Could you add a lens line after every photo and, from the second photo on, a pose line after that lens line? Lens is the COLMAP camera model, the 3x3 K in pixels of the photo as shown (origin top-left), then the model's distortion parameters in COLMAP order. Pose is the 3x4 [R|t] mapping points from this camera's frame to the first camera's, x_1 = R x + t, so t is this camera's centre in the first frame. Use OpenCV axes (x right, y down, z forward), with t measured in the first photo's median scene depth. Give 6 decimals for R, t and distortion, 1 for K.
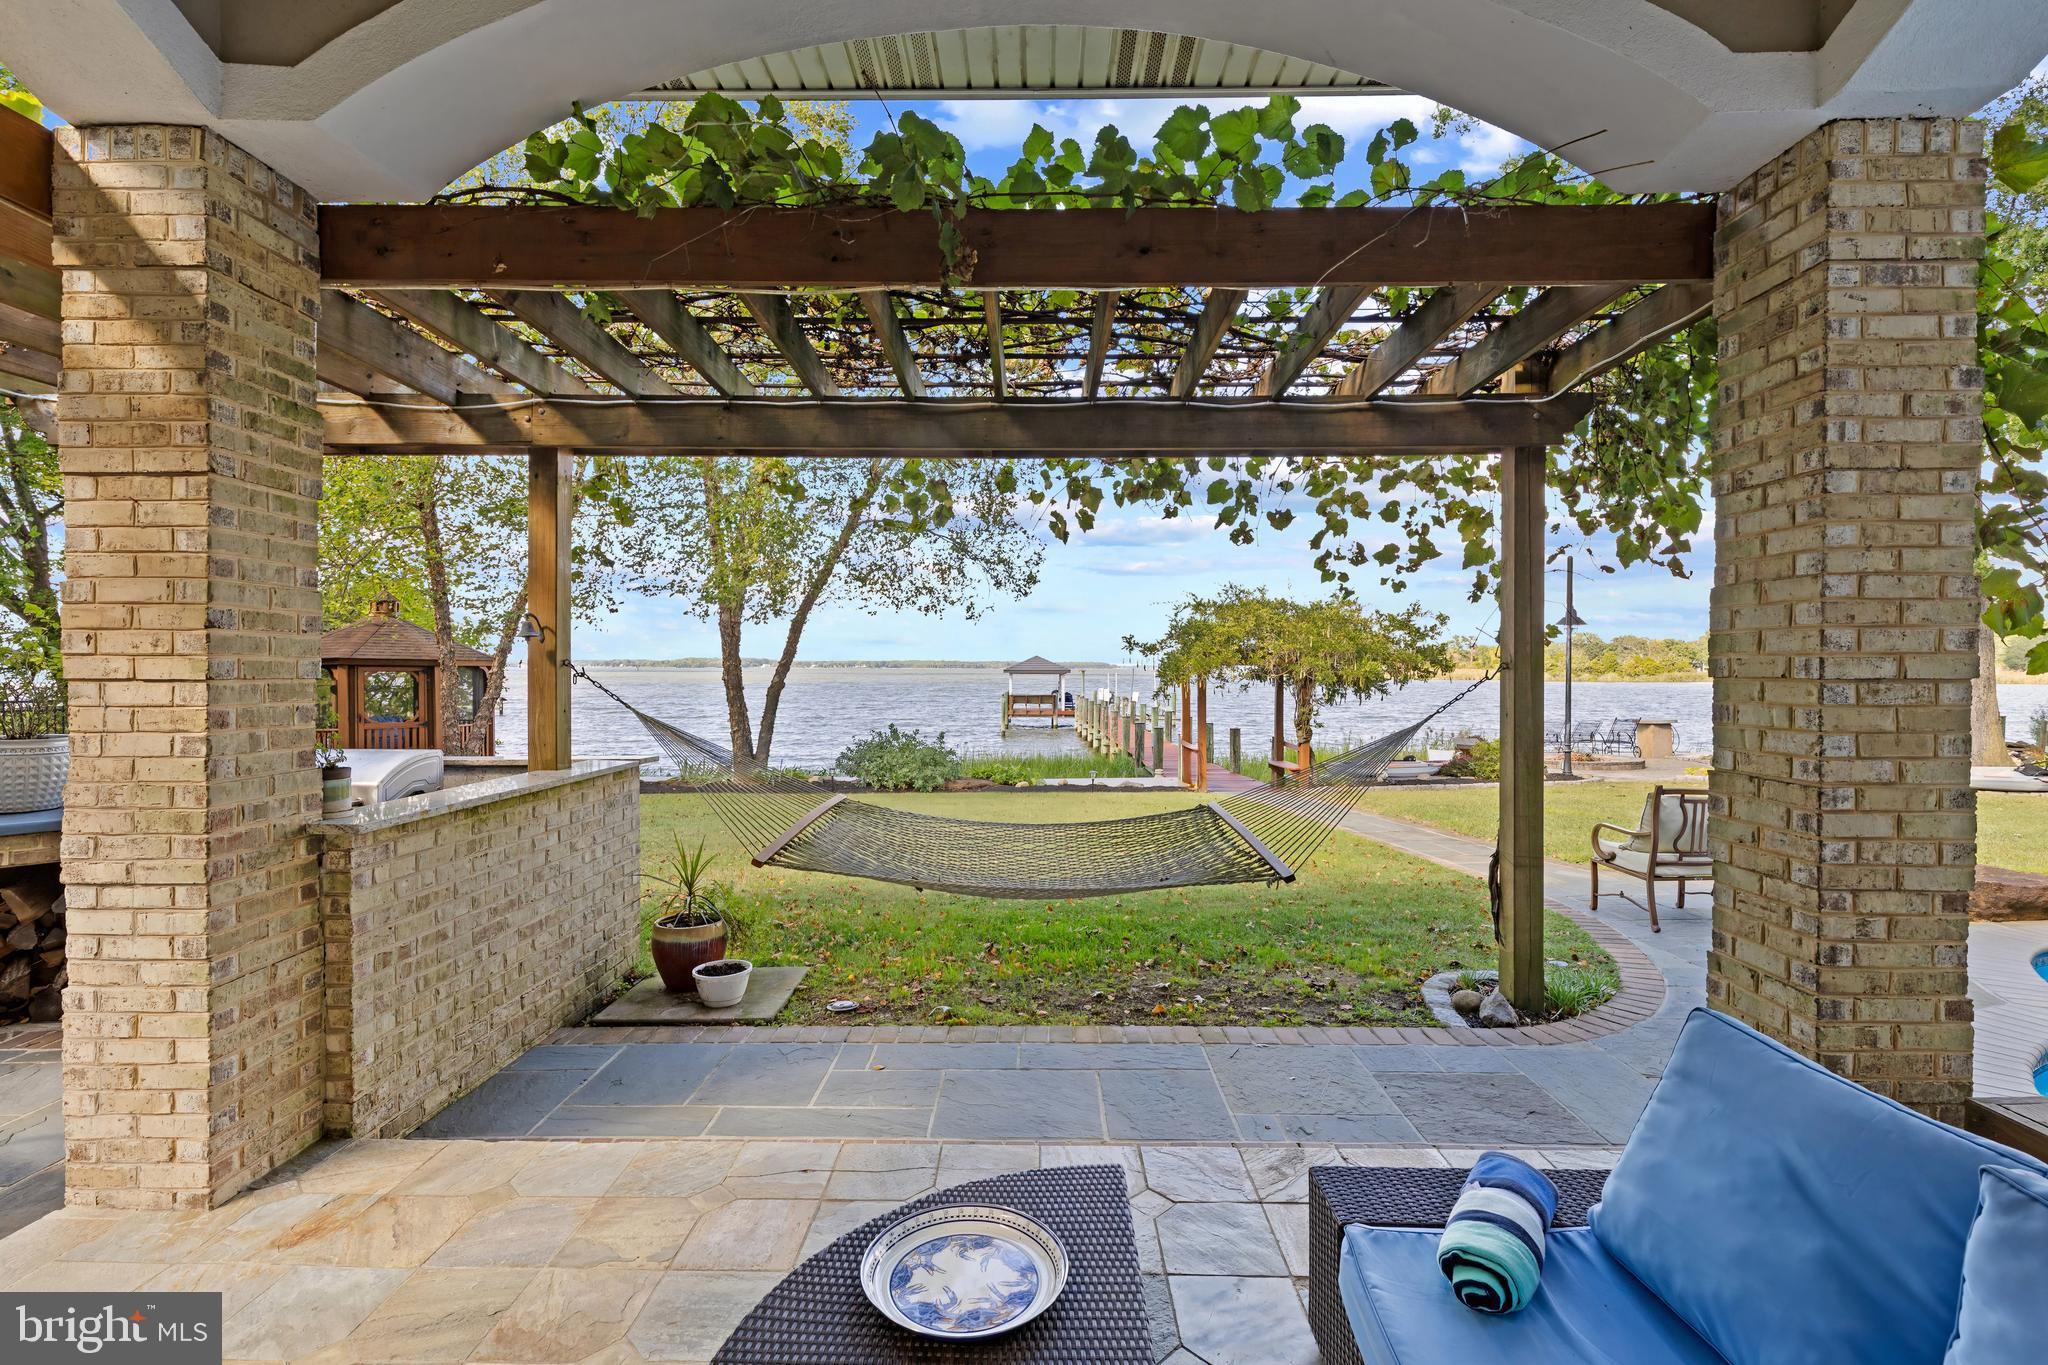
lens RADIAL K [[934.4, 0, 977.8], [0, 934.4, 684.7], [0, 0, 1]] dist [0.014082, 0.000667]
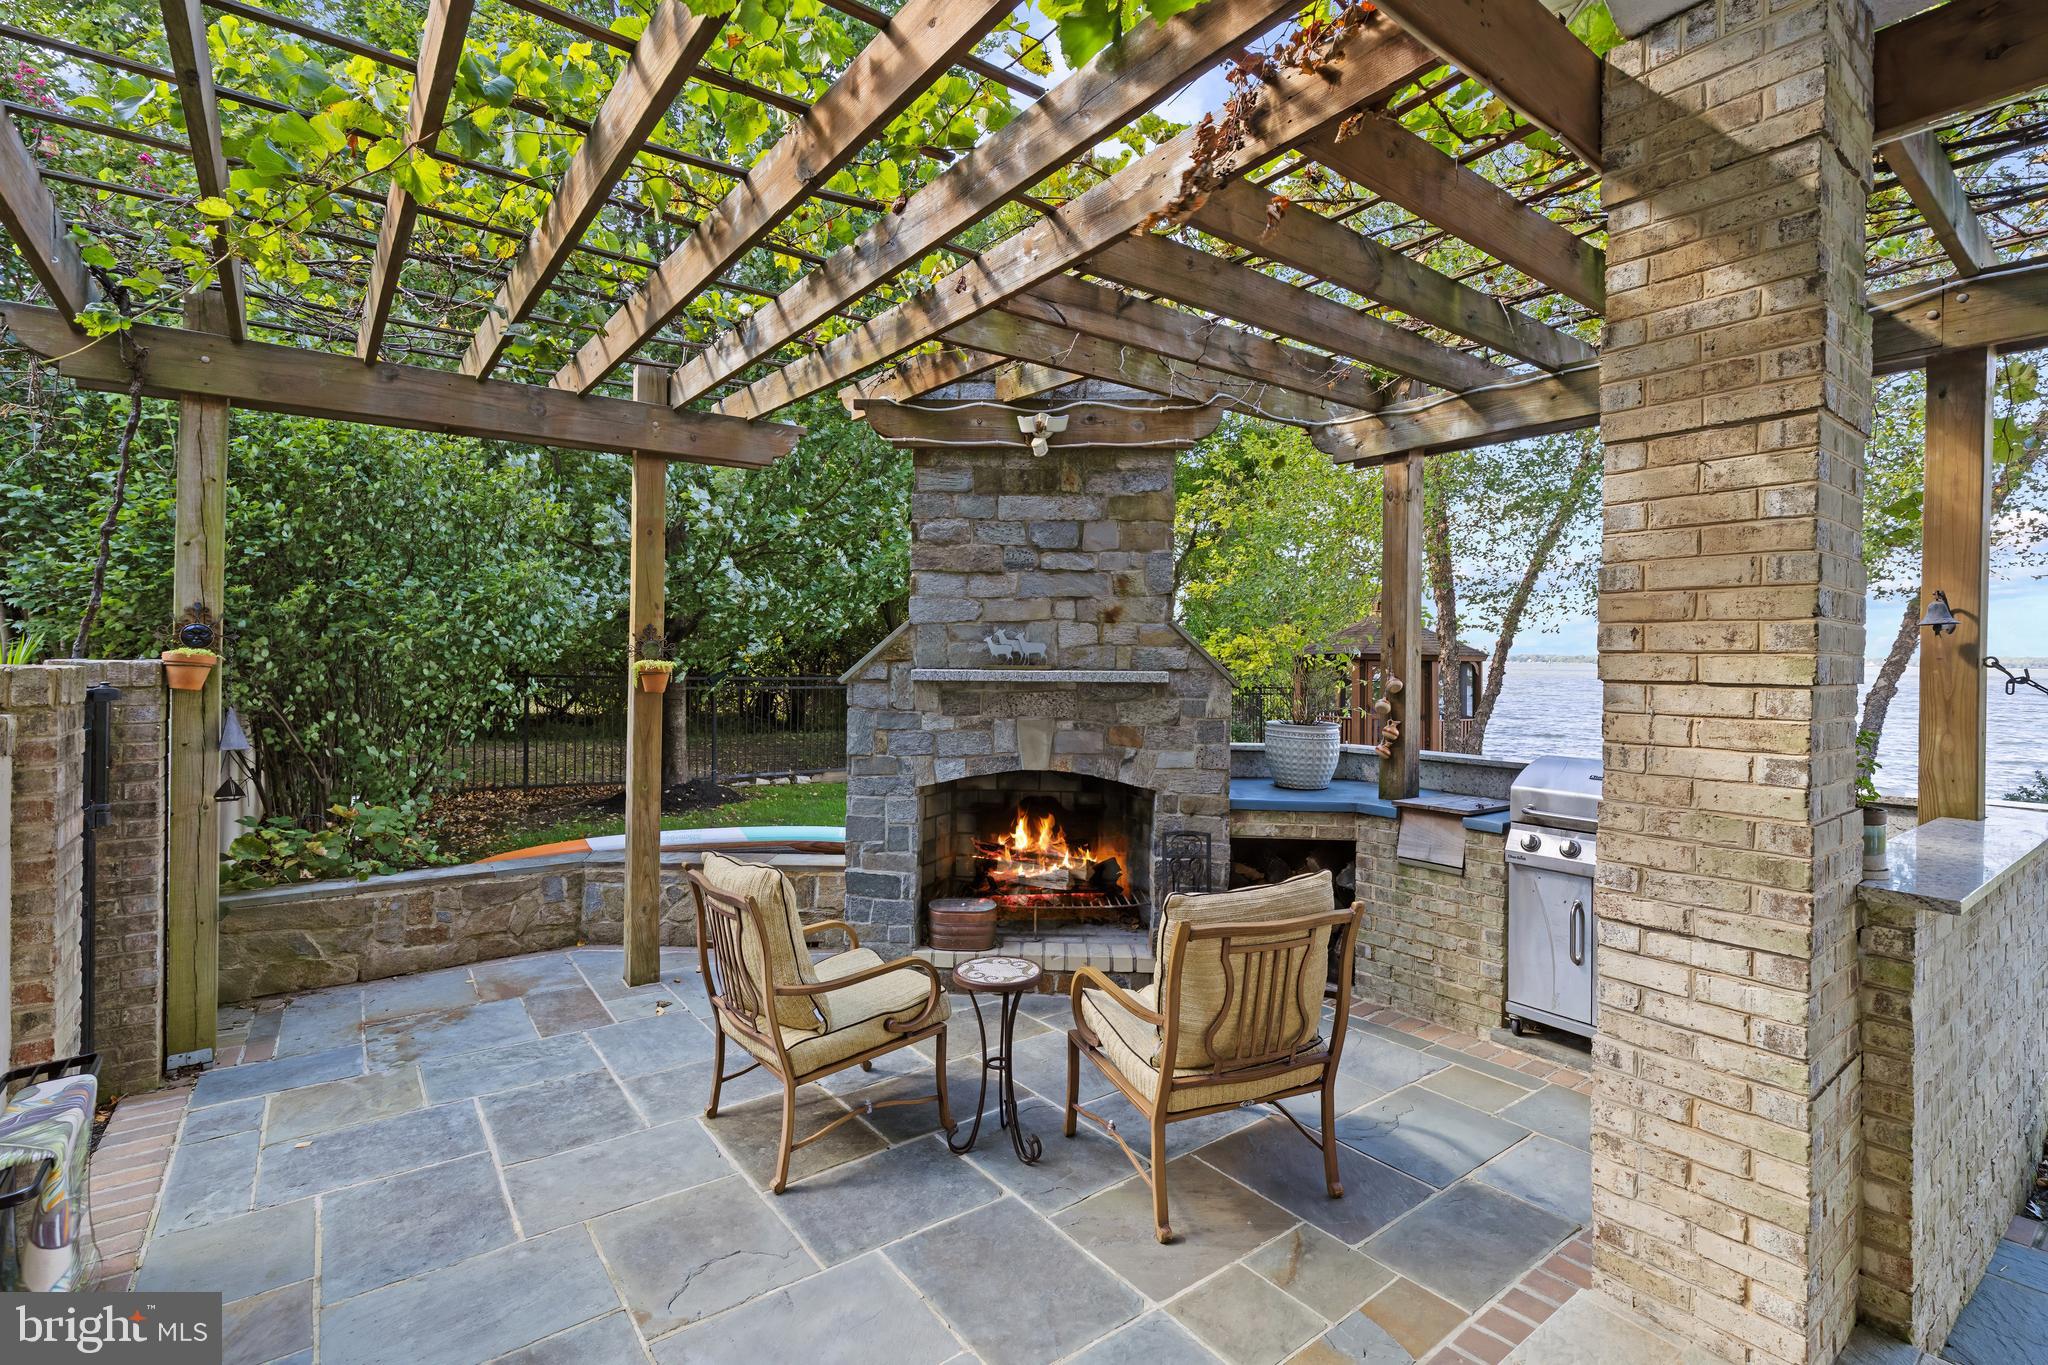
lens RADIAL K [[934.4, 0, 1011.4], [0, 934.4, 668.8], [0, 0, 1]] dist [0.014082, 0.000667]
pose [[0.624873, 0.015622, -0.780570, -0.629321], [-0.023826, 0.999716, 0.000934, -0.004124], [0.780363, 0.018014, 0.625068, 0.038434]]
